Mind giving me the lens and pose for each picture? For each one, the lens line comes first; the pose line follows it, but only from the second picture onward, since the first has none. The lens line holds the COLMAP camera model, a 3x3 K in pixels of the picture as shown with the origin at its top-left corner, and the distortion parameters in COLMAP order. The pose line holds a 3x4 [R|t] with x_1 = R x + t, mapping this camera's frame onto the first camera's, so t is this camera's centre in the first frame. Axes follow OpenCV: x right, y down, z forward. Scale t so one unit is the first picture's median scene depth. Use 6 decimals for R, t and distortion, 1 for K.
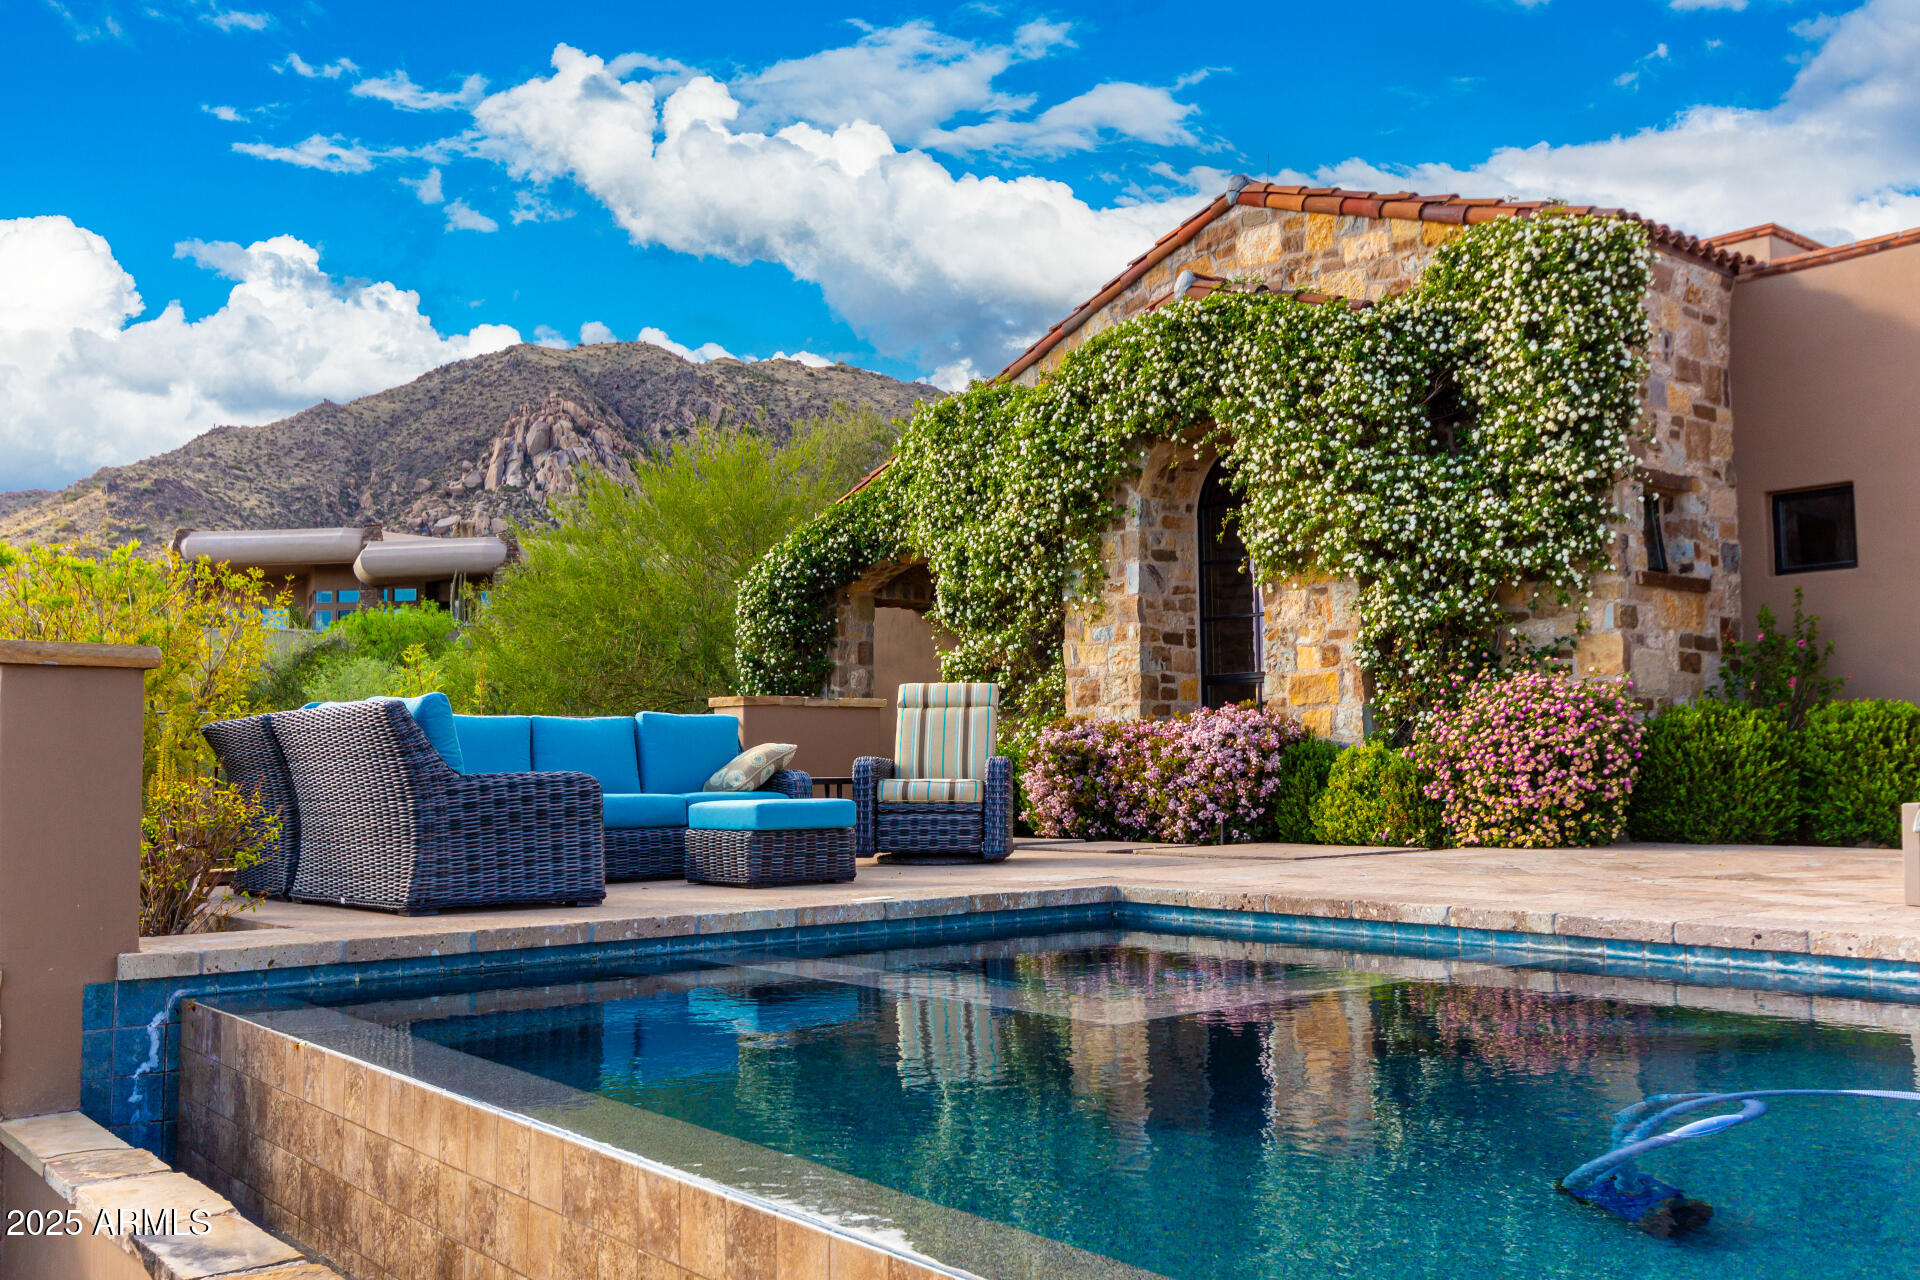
lens RADIAL K [[1677.7, 0, 961.7], [0, 1677.7, 665.7], [0, 0, 1]] dist [-0.004840, -0.006868]
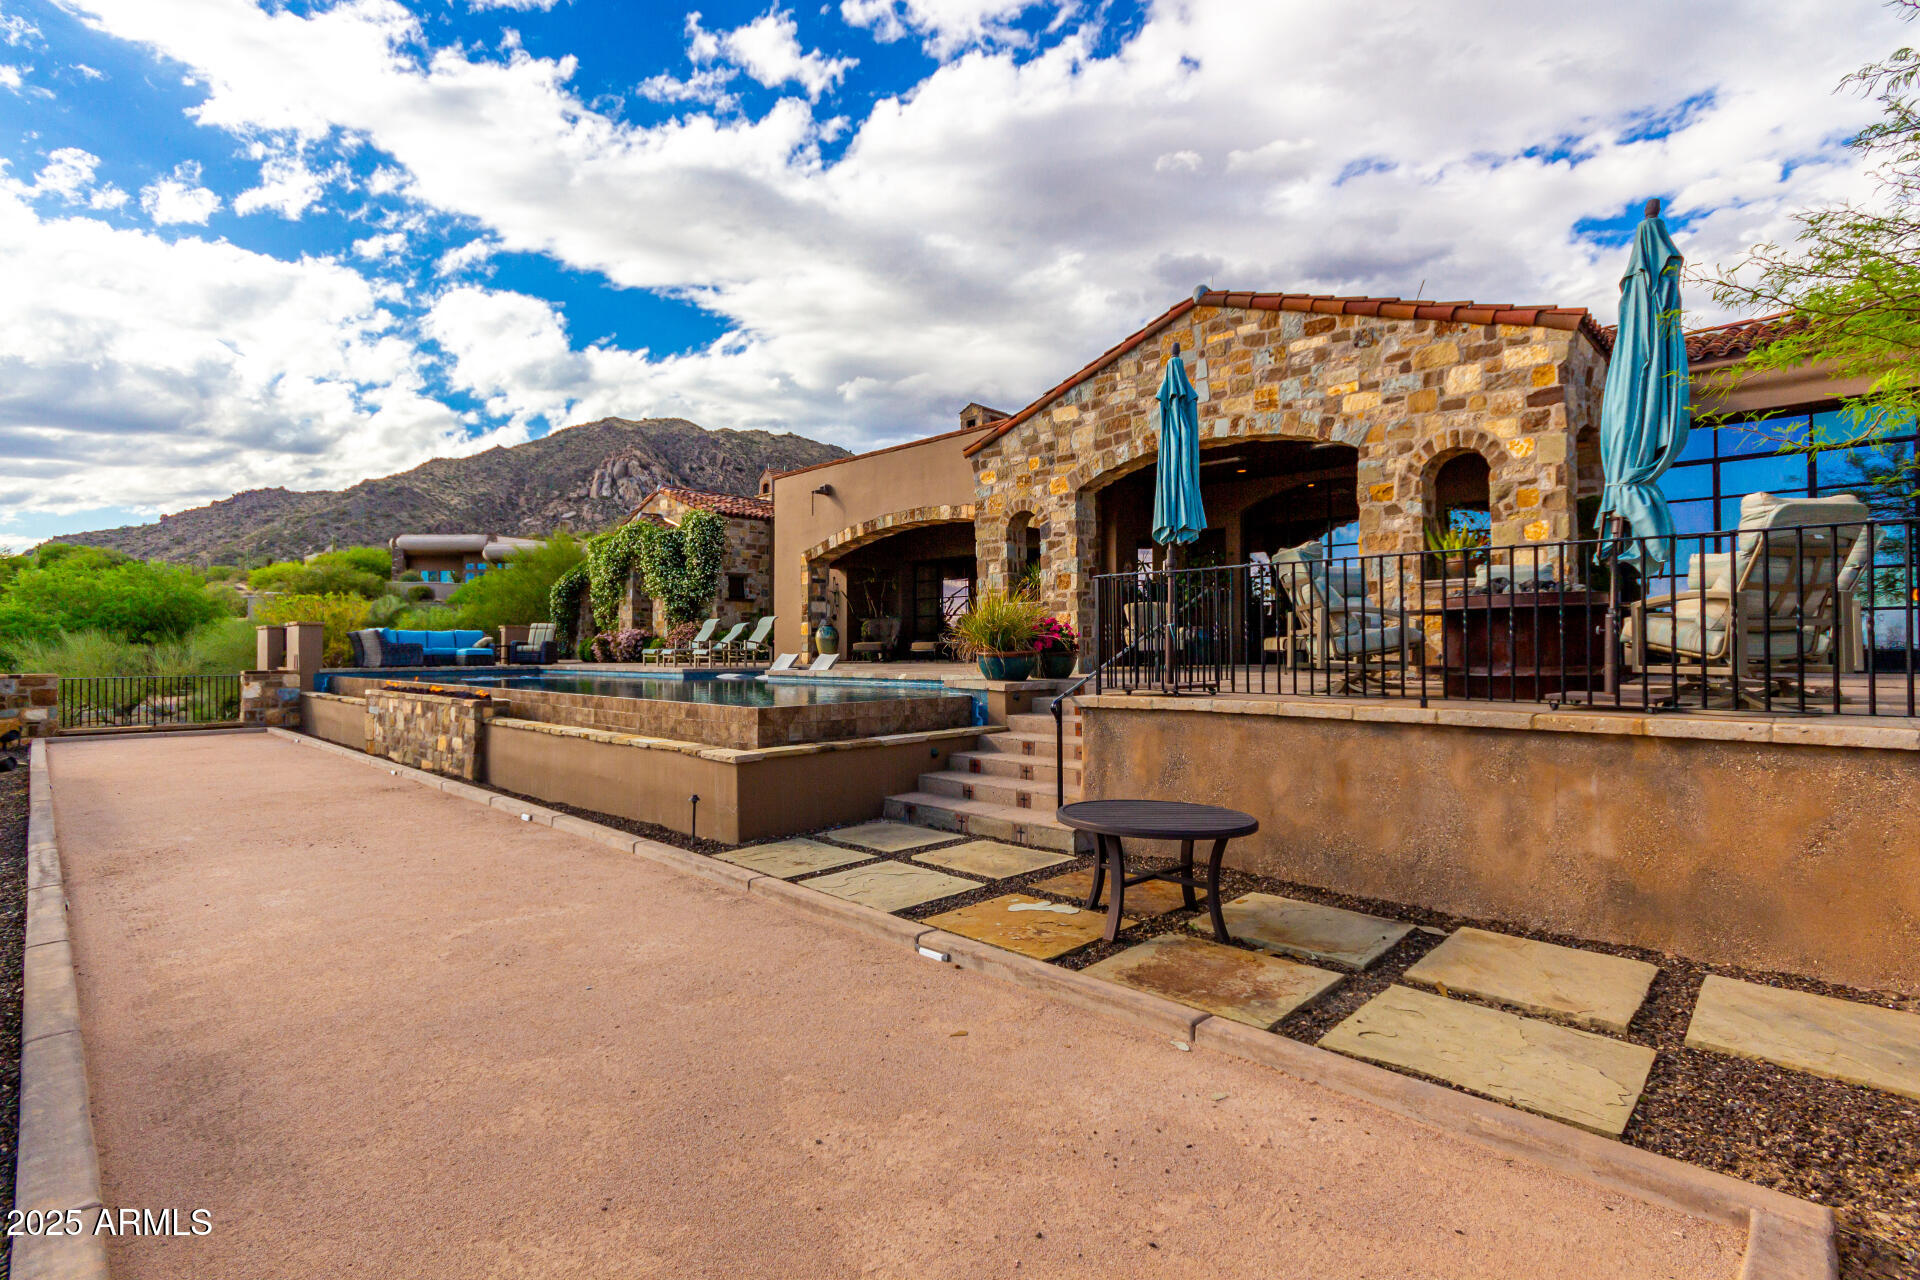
lens RADIAL K [[890.4, 0, 952.6], [0, 890.4, 635.5], [0, 0, 1]] dist [-0.001138, 0.006719]
pose [[0.994325, 0.007889, 0.106095, 0.725342], [-0.012396, 0.999046, 0.041883, -0.061321], [-0.105664, -0.042961, 0.993473, -1.244953]]
